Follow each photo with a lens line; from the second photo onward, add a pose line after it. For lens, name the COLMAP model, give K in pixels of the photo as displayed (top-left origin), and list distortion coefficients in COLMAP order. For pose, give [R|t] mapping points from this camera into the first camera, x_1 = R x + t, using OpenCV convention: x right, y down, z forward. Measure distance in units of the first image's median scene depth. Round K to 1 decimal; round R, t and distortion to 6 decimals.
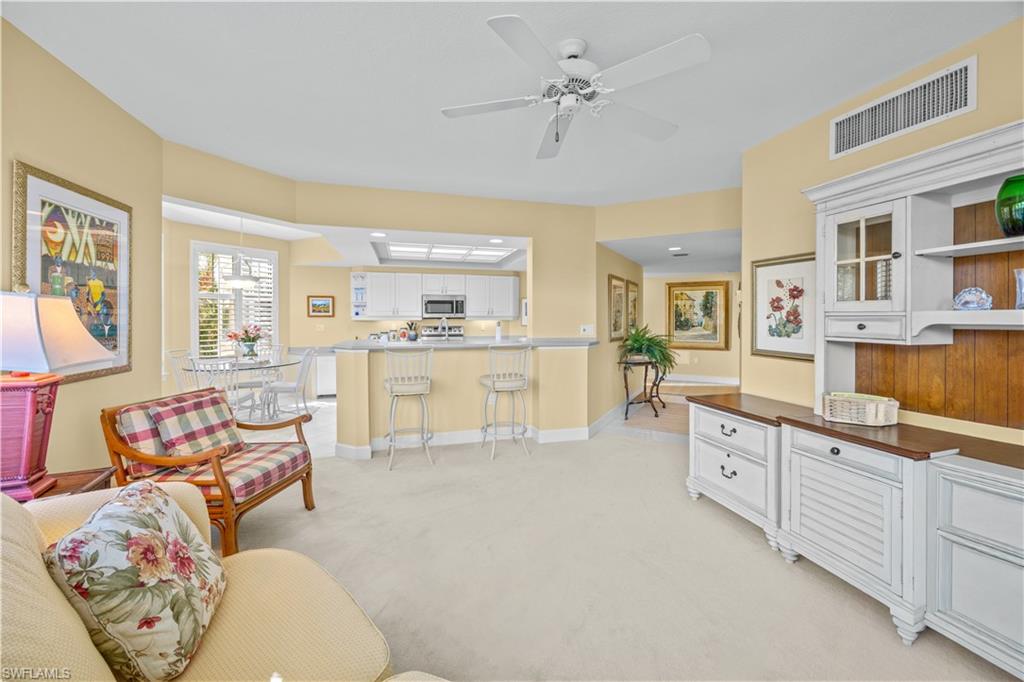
lens RADIAL K [[400.0, 0, 515.1], [0, 400.0, 319.7], [0, 0, 1]] dist [-0.000353, 0.000046]
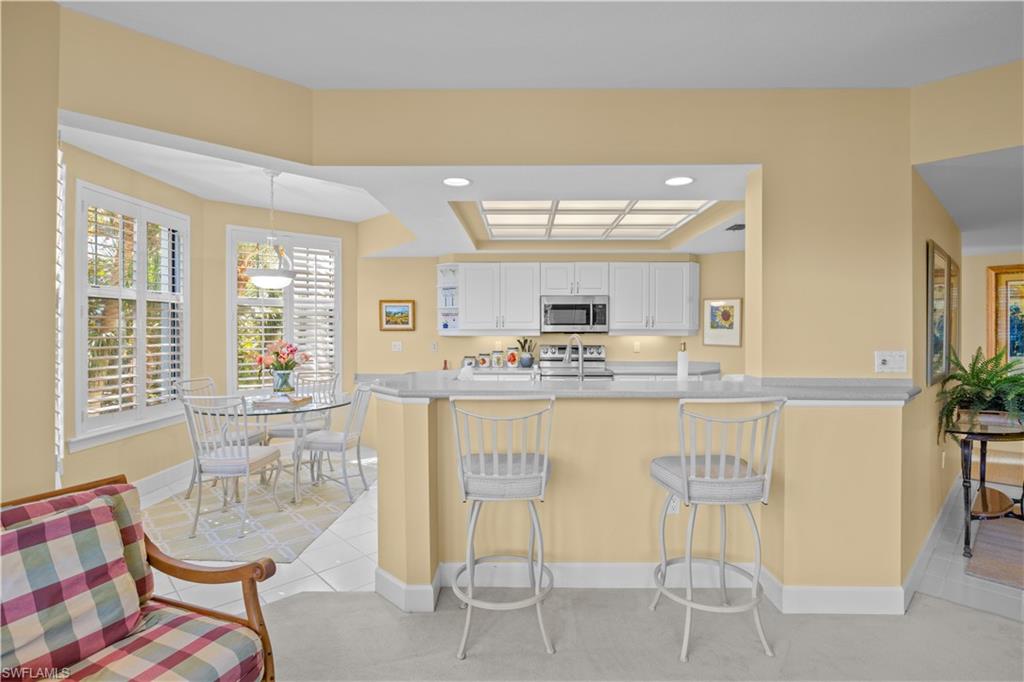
lens RADIAL K [[506.0, 0, 512.0], [0, 506.0, 341.0], [0, 0, 1]] dist [-0.005737, 0.000270]
pose [[0.956467, 0.006162, -0.291775, -0.042978], [-0.000930, 0.999836, 0.018065, -0.005238], [0.291838, -0.017008, 0.956316, 0.229510]]
